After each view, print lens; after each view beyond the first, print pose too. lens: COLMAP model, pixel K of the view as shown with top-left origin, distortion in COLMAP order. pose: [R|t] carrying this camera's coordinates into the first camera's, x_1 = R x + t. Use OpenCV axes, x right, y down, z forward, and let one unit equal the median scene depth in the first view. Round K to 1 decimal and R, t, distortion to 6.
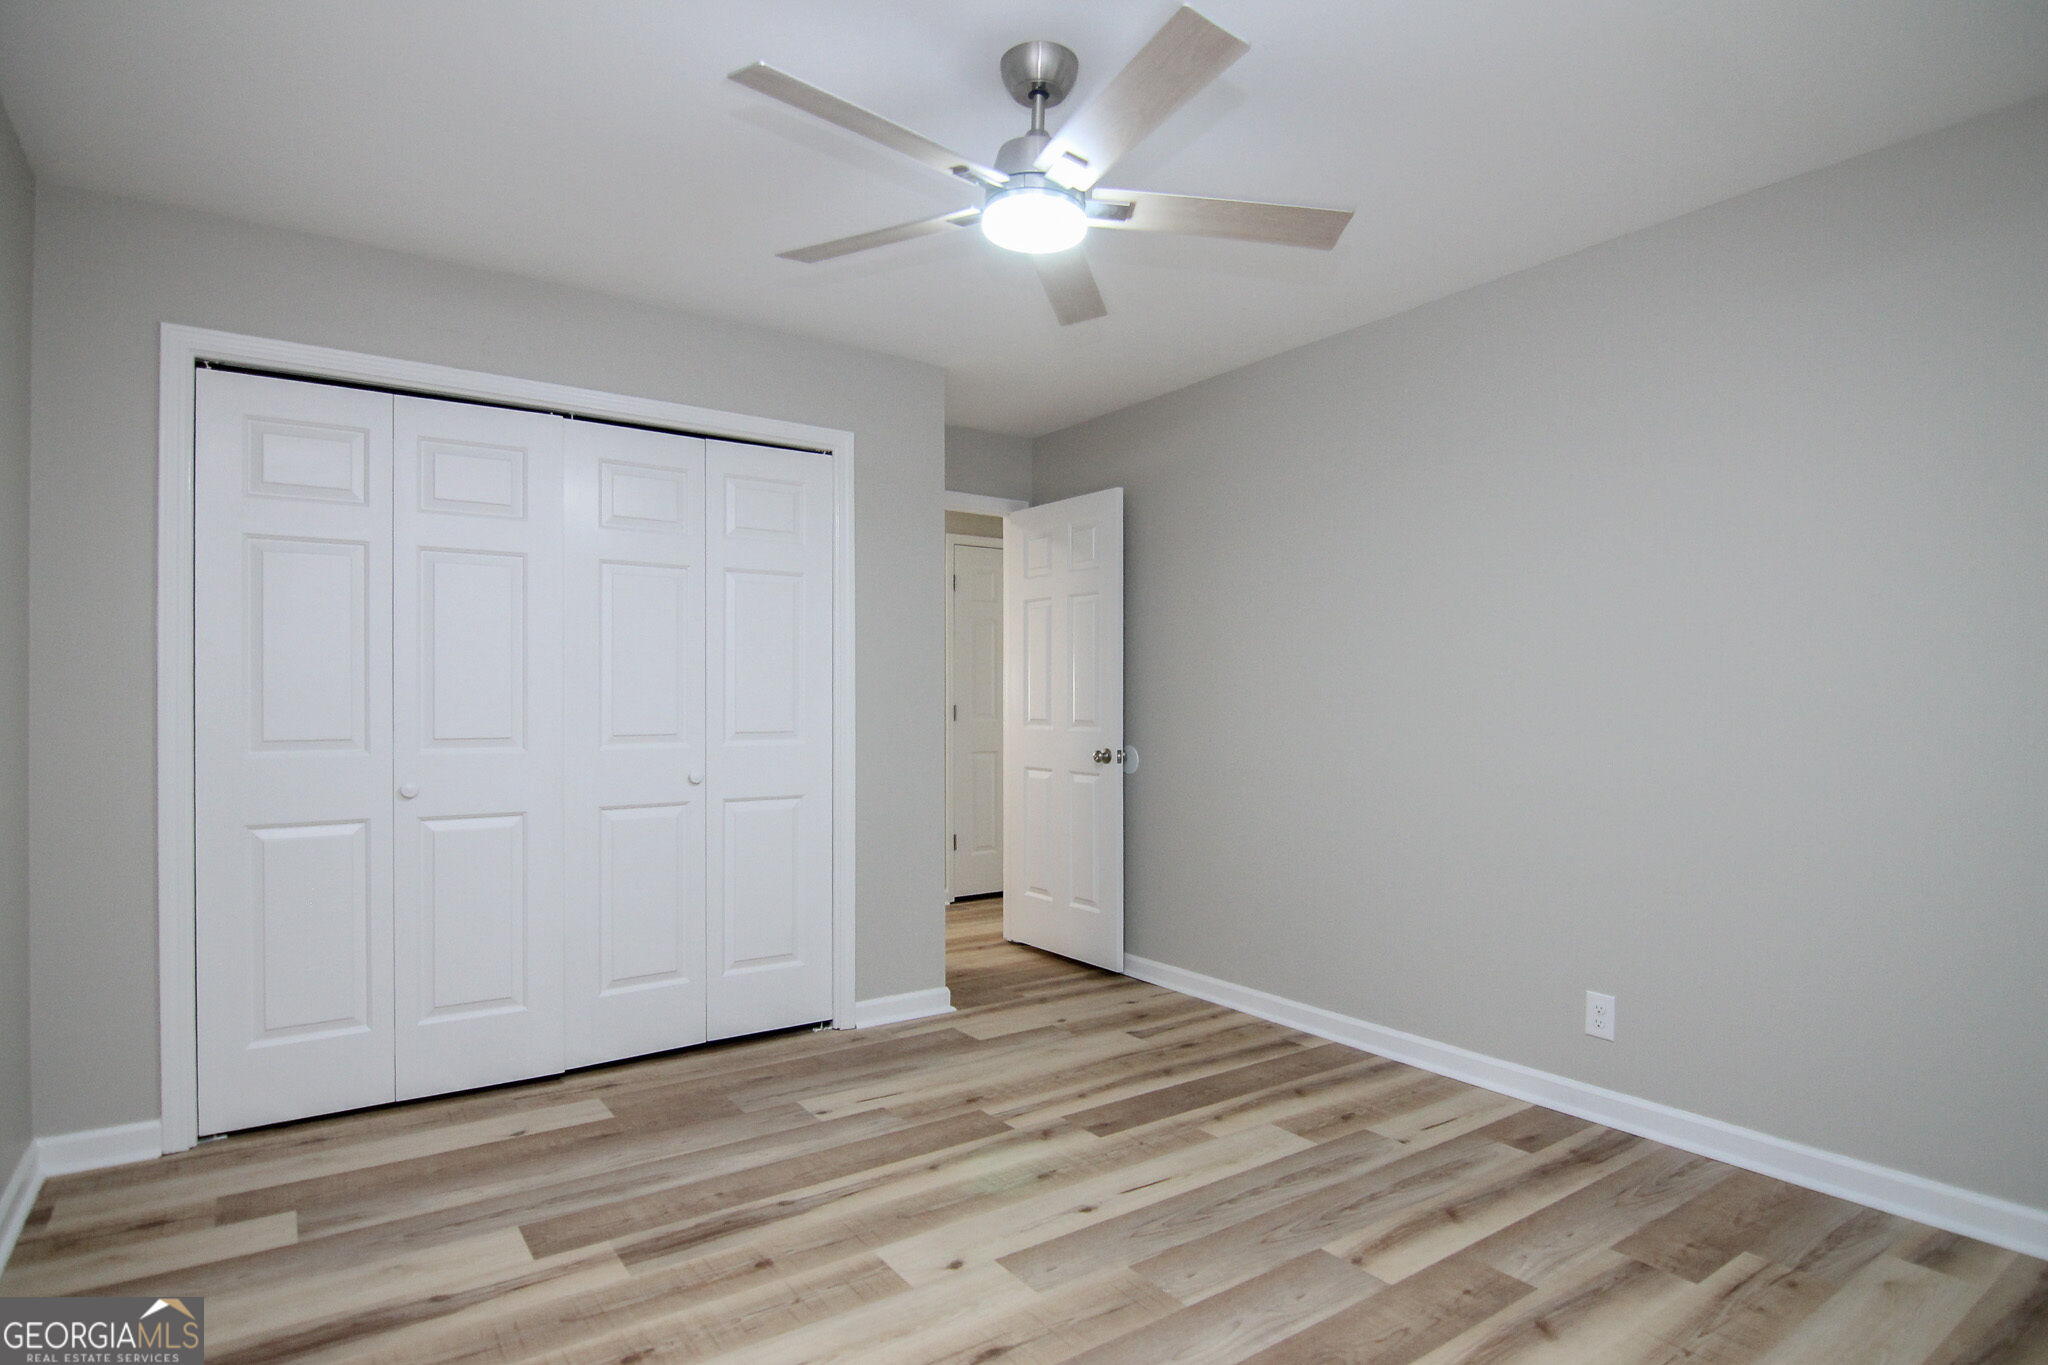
lens RADIAL K [[1085.7, 0, 1018.6], [0, 1085.7, 680.2], [0, 0, 1]] dist [-0.007784, -0.001894]
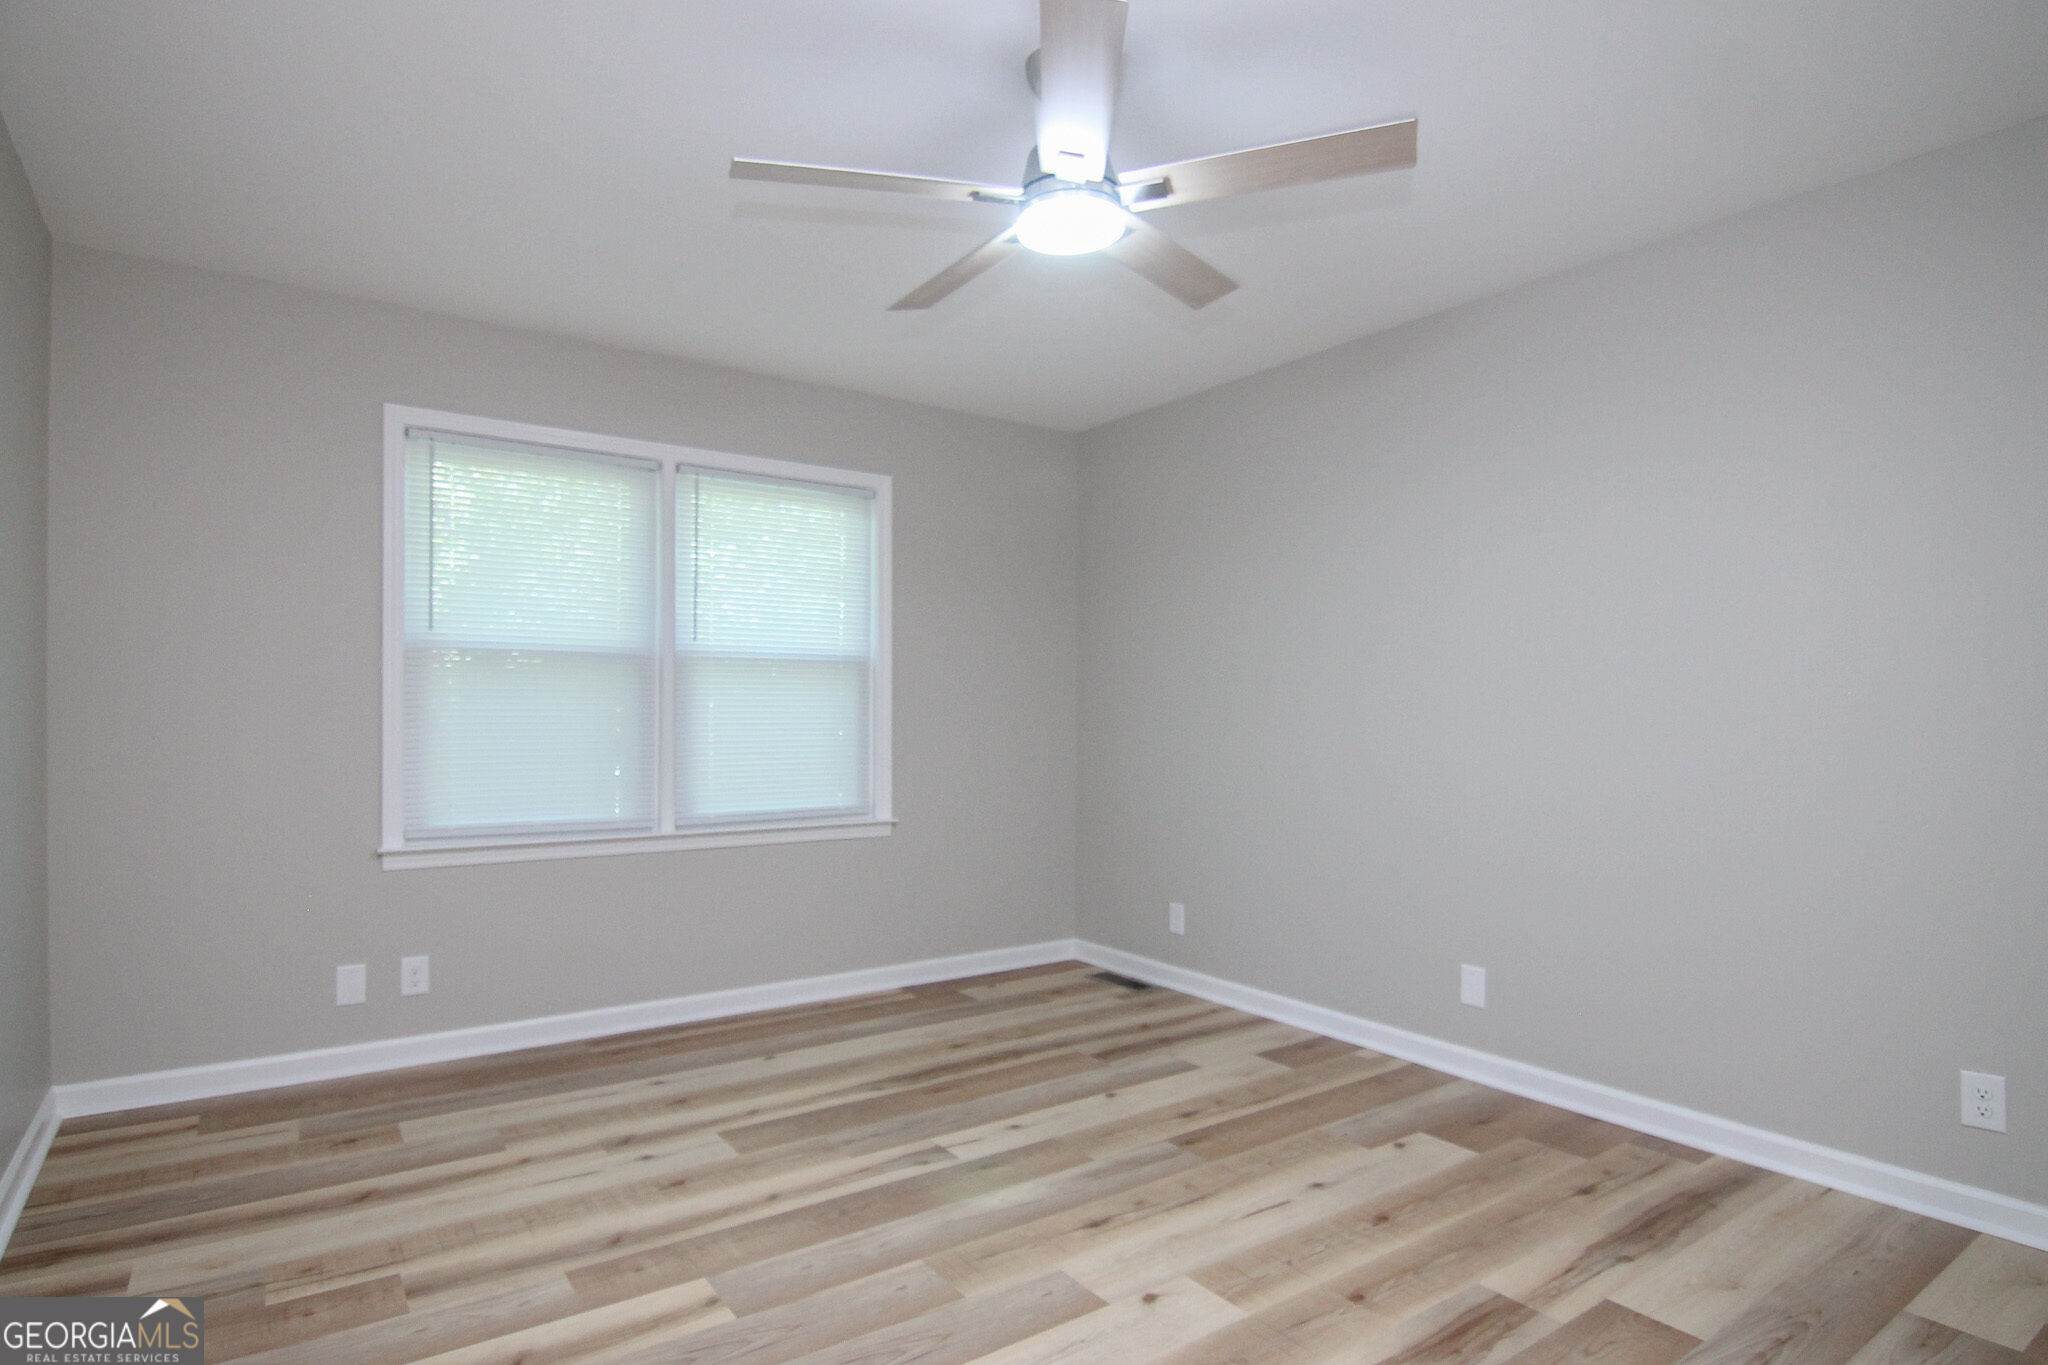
lens RADIAL K [[1085.7, 0, 1035.4], [0, 1085.7, 699.3], [0, 0, 1]] dist [-0.007784, -0.001894]
pose [[-0.999933, -0.006444, -0.009652, 0.053632], [-0.006220, 0.999714, -0.023076, 0.048616], [0.009798, -0.023015, -0.999687, 1.972806]]
